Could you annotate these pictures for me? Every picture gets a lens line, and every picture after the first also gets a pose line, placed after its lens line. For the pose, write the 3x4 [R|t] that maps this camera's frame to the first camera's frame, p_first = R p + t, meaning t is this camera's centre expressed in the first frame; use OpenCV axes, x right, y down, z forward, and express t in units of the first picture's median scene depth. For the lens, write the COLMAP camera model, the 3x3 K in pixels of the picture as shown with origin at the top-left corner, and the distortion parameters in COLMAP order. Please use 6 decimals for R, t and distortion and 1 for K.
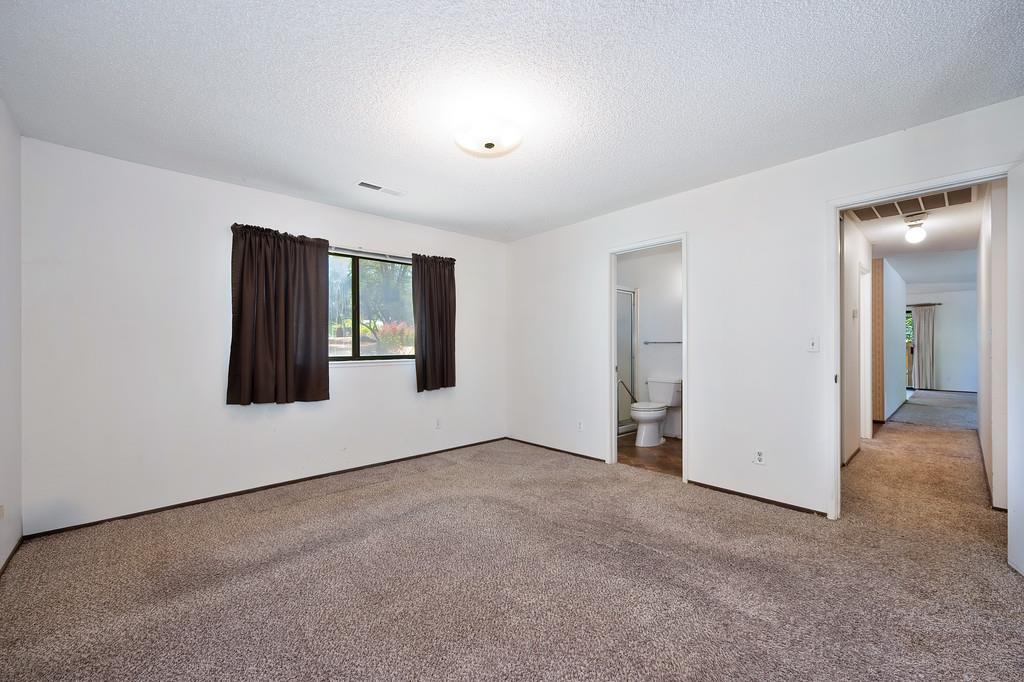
lens RADIAL K [[409.1, 0, 503.9], [0, 409.1, 344.2], [0, 0, 1]] dist [0.003764, -0.000232]
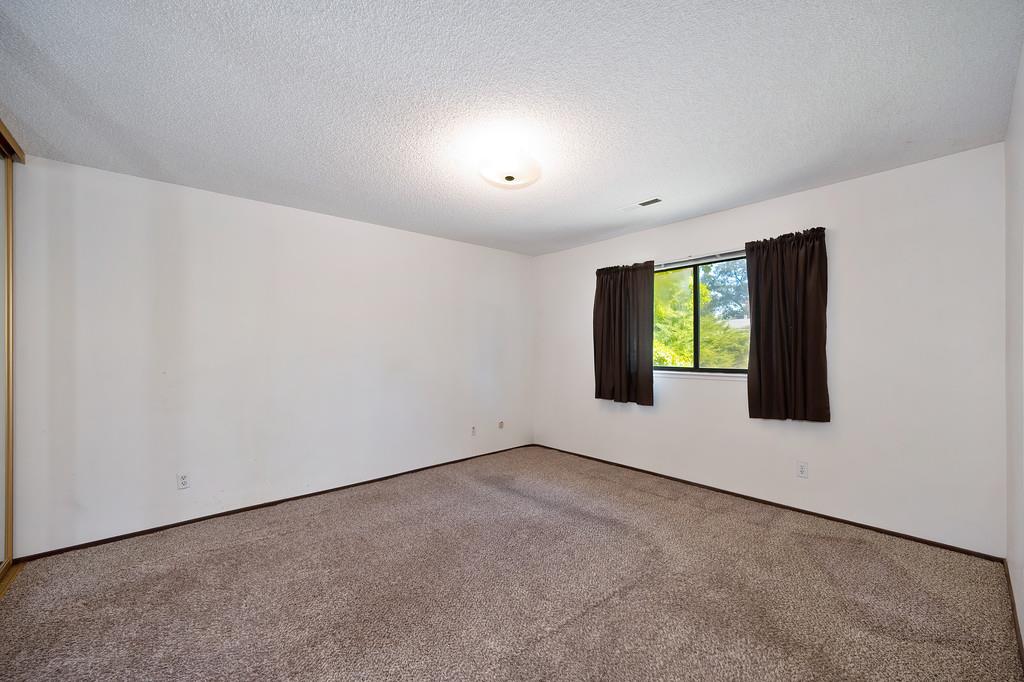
lens RADIAL K [[409.1, 0, 511.2], [0, 409.1, 344.3], [0, 0, 1]] dist [0.003764, -0.000232]
pose [[-0.034204, -0.013231, -0.999327, 0.624381], [-0.005823, 0.999898, -0.013039, -0.010273], [0.999398, 0.005373, -0.034278, 0.599009]]
